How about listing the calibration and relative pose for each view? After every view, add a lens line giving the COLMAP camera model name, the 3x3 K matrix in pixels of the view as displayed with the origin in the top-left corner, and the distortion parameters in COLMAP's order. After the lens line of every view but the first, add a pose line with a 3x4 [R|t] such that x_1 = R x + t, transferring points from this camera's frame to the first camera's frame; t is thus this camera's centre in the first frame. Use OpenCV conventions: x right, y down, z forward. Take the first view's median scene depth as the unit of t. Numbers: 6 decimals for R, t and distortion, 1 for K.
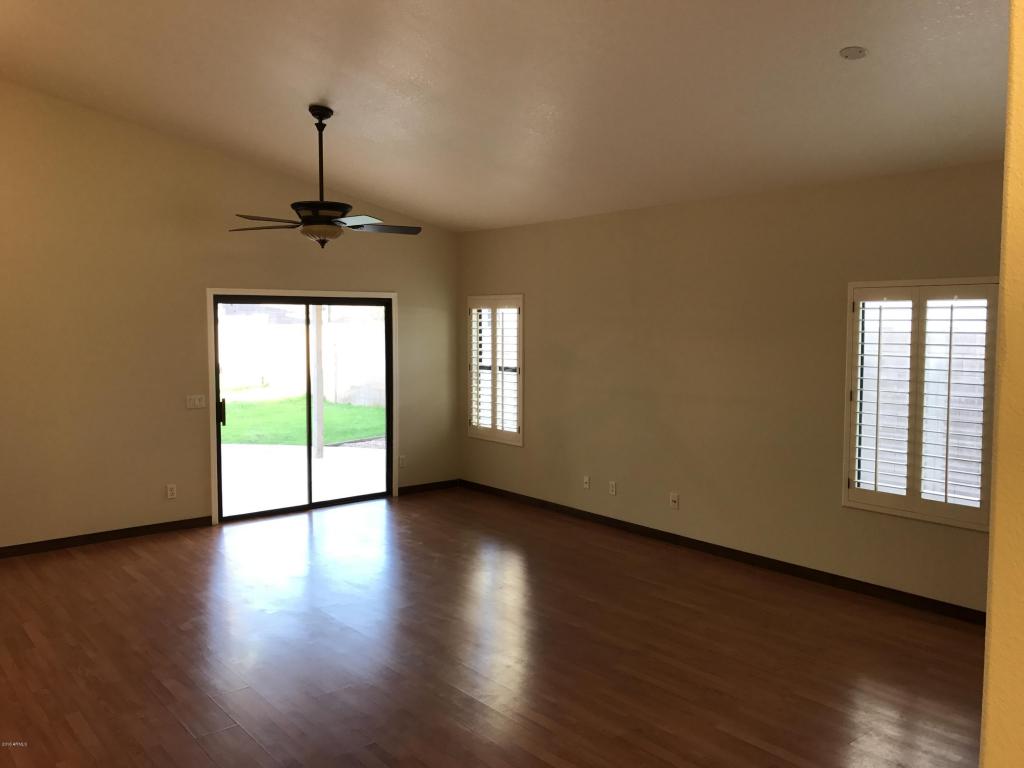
lens RADIAL K [[839.6, 0, 512.0], [0, 839.6, 384.0], [0, 0, 1]] dist [0.033084, -0.000083]
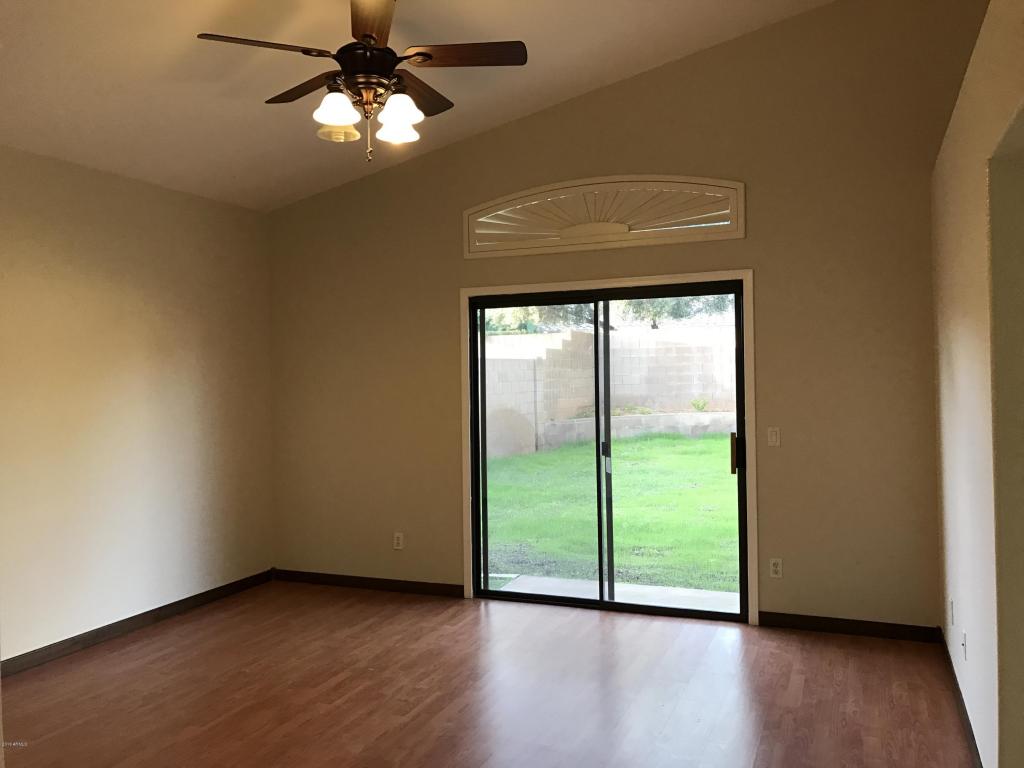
lens RADIAL K [[839.6, 0, 512.0], [0, 839.6, 384.0], [0, 0, 1]] dist [0.033084, -0.000083]
pose [[0.459131, -0.005112, -0.888354, 0.301634], [-0.050474, 0.998218, -0.031831, -0.002926], [0.886934, 0.059453, 0.458055, 0.595695]]
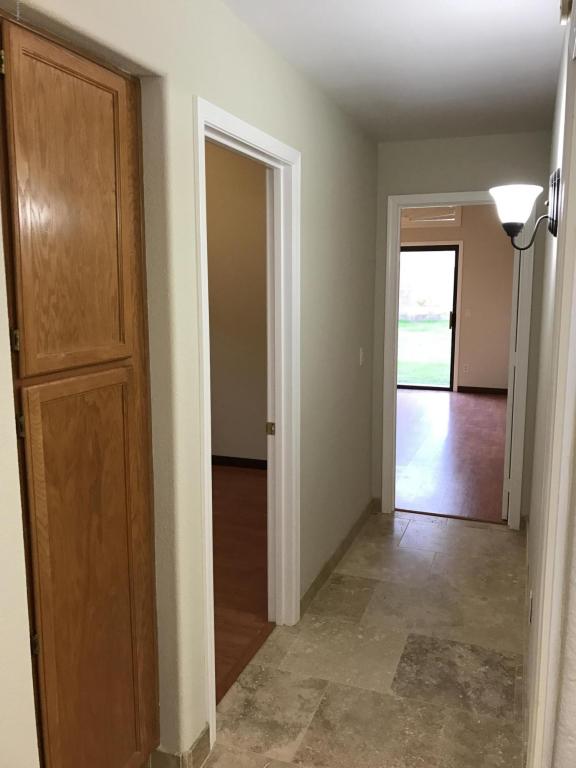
lens RADIAL K [[636.4, 0, 288.0], [0, 636.4, 384.0], [0, 0, 1]] dist [0.029378, 0.002957]
pose [[0.490963, 0.132191, -0.861093, 0.634186], [-0.063709, 0.991222, 0.115844, 0.018495], [0.868848, -0.002016, 0.495075, 0.254506]]
